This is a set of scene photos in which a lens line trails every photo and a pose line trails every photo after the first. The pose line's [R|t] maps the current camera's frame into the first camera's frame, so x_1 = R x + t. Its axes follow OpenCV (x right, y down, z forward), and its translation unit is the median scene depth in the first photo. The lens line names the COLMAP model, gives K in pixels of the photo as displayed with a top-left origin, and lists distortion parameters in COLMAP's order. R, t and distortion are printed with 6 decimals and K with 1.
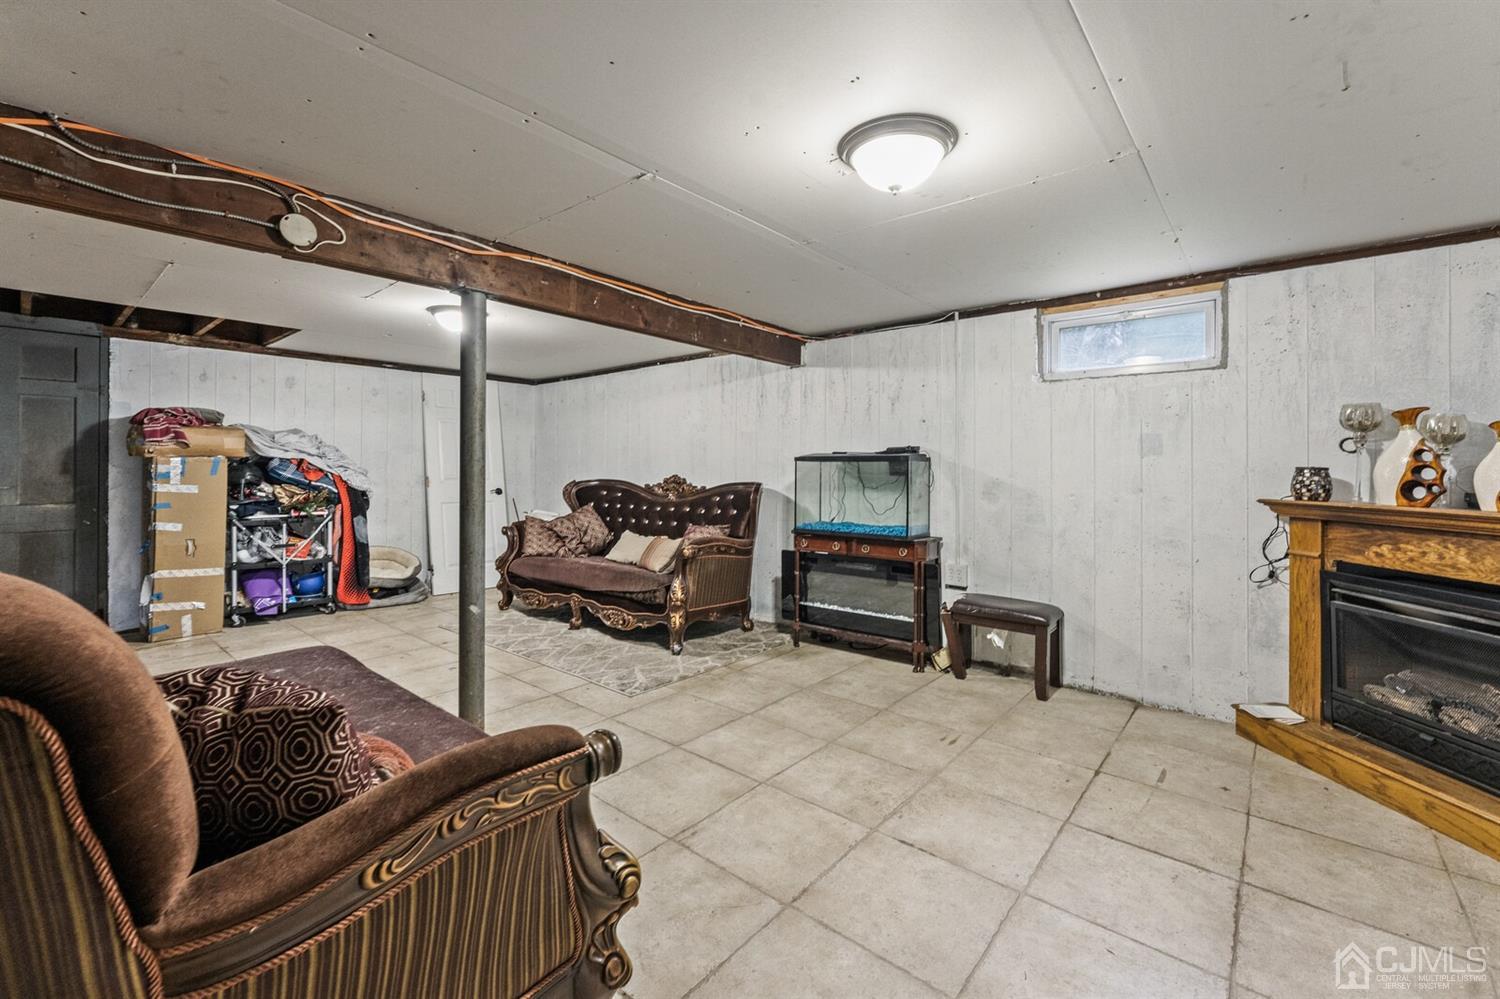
lens RADIAL K [[622.6, 0, 750.3], [0, 622.6, 468.3], [0, 0, 1]] dist [0.000330, 0.000022]
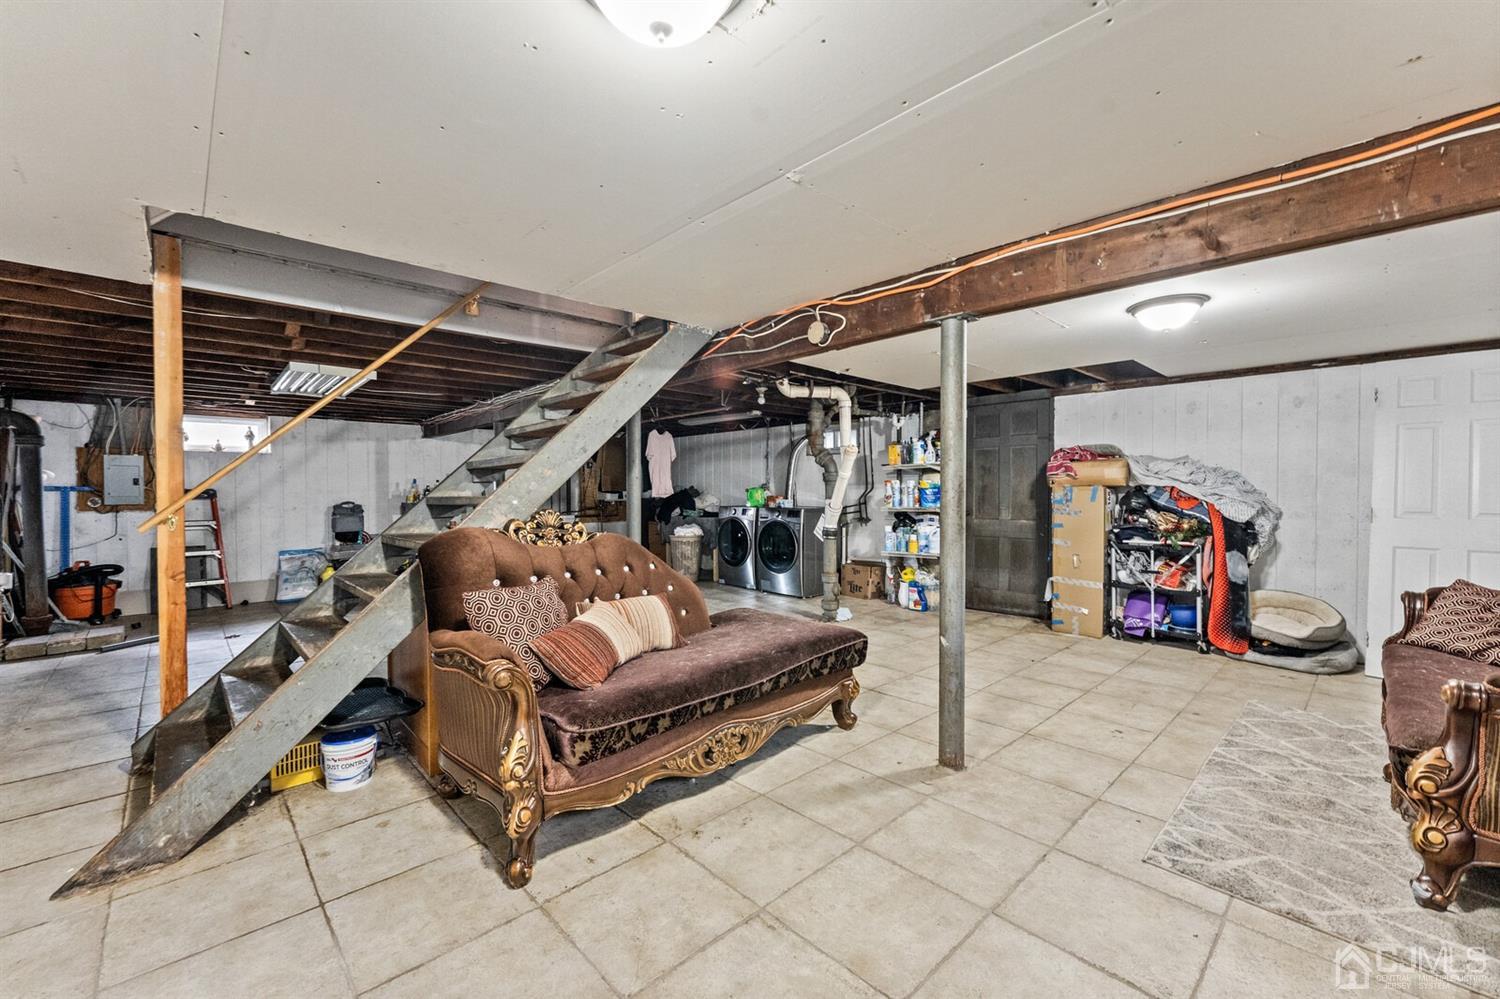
lens RADIAL K [[612.8, 0, 750.0], [0, 612.8, 499.5], [0, 0, 1]] dist [-0.000261, -0.000054]
pose [[-0.112649, 0.010488, -0.993580, 0.328632], [0.000919, 0.999945, 0.010451, -0.005319], [0.993634, 0.000265, -0.112652, 0.470126]]
